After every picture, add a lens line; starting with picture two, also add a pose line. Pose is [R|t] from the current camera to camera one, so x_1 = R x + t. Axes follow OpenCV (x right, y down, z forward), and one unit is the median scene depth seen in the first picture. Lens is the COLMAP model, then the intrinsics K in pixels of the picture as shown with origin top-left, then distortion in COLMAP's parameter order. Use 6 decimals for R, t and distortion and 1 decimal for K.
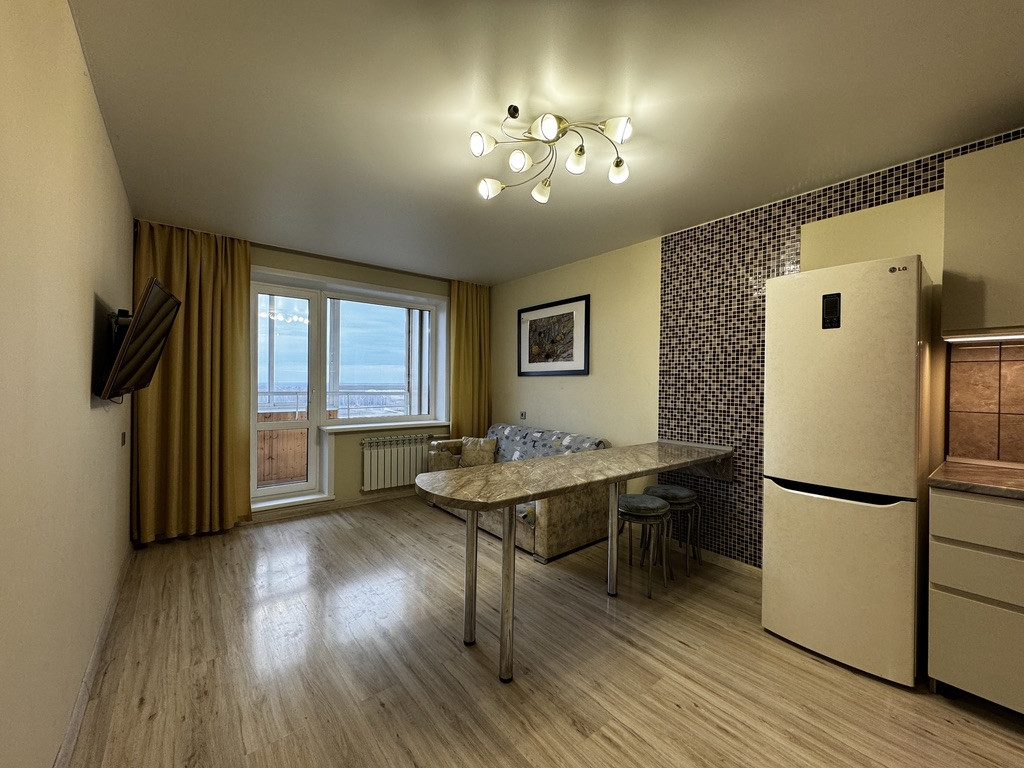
lens RADIAL K [[408.6, 0, 512.0], [0, 408.6, 384.0], [0, 0, 1]] dist [-0.002089, 0.000324]
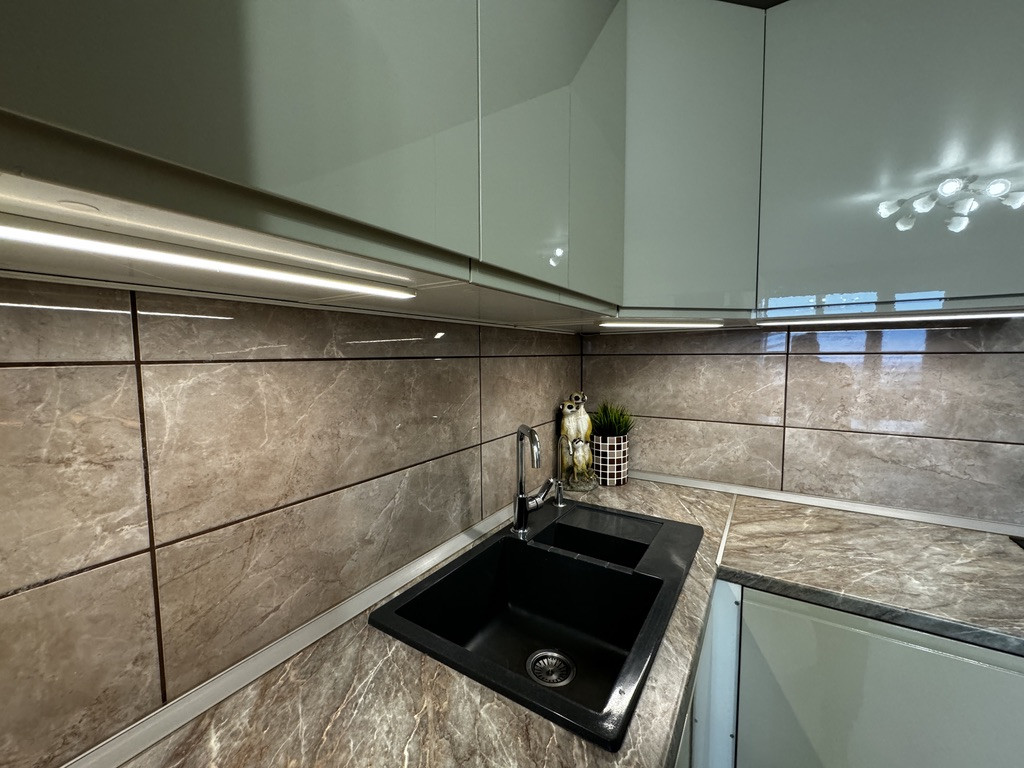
lens RADIAL K [[408.6, 0, 512.0], [0, 408.6, 384.0], [0, 0, 1]] dist [-0.002089, 0.000324]
pose [[-0.347482, -0.077360, 0.934490, 0.571497], [0.008870, 0.996275, 0.085773, -0.042361], [-0.937645, 0.038094, -0.345501, 0.575856]]
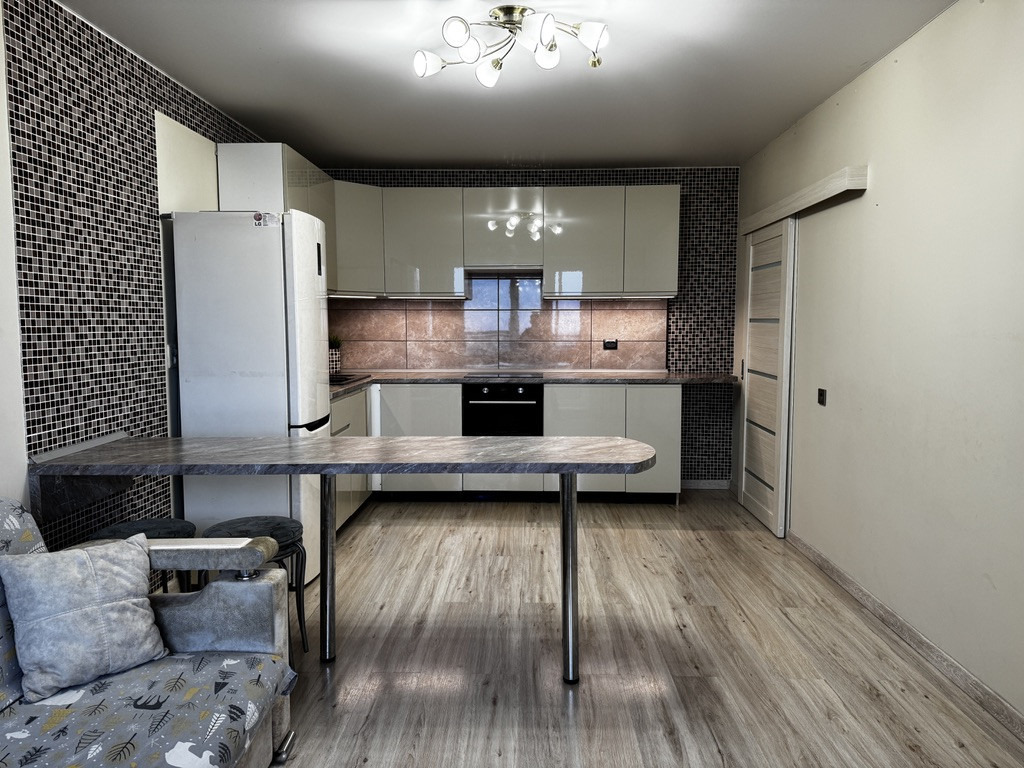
lens RADIAL K [[715.5, 0, 512.0], [0, 715.5, 384.0], [0, 0, 1]] dist [0.056705, -0.064629]
pose [[-0.762084, -0.066755, 0.644028, -0.581733], [-0.006053, 0.995362, 0.096010, -0.021113], [-0.647450, 0.069269, -0.758953, 1.417380]]
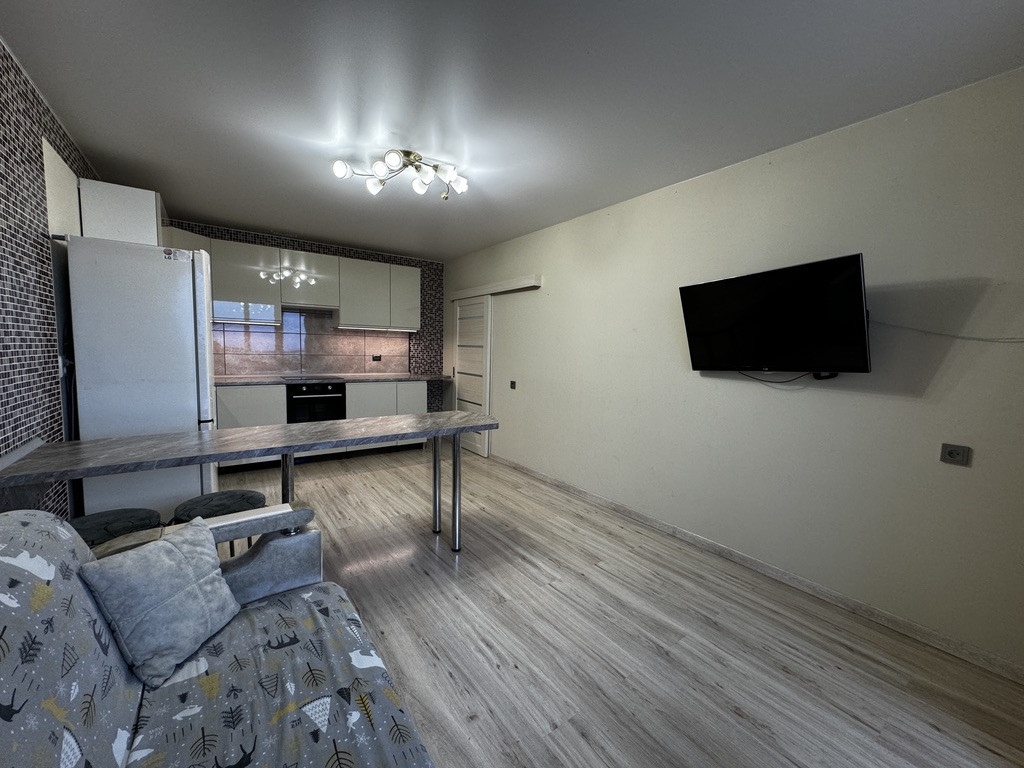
lens RADIAL K [[408.6, 0, 512.0], [0, 408.6, 384.0], [0, 0, 1]] dist [-0.002089, 0.000324]
pose [[-0.998173, -0.041762, 0.043672, -0.220845], [-0.037736, 0.995292, 0.089272, -0.013296], [-0.047194, 0.087460, -0.995049, 1.568245]]
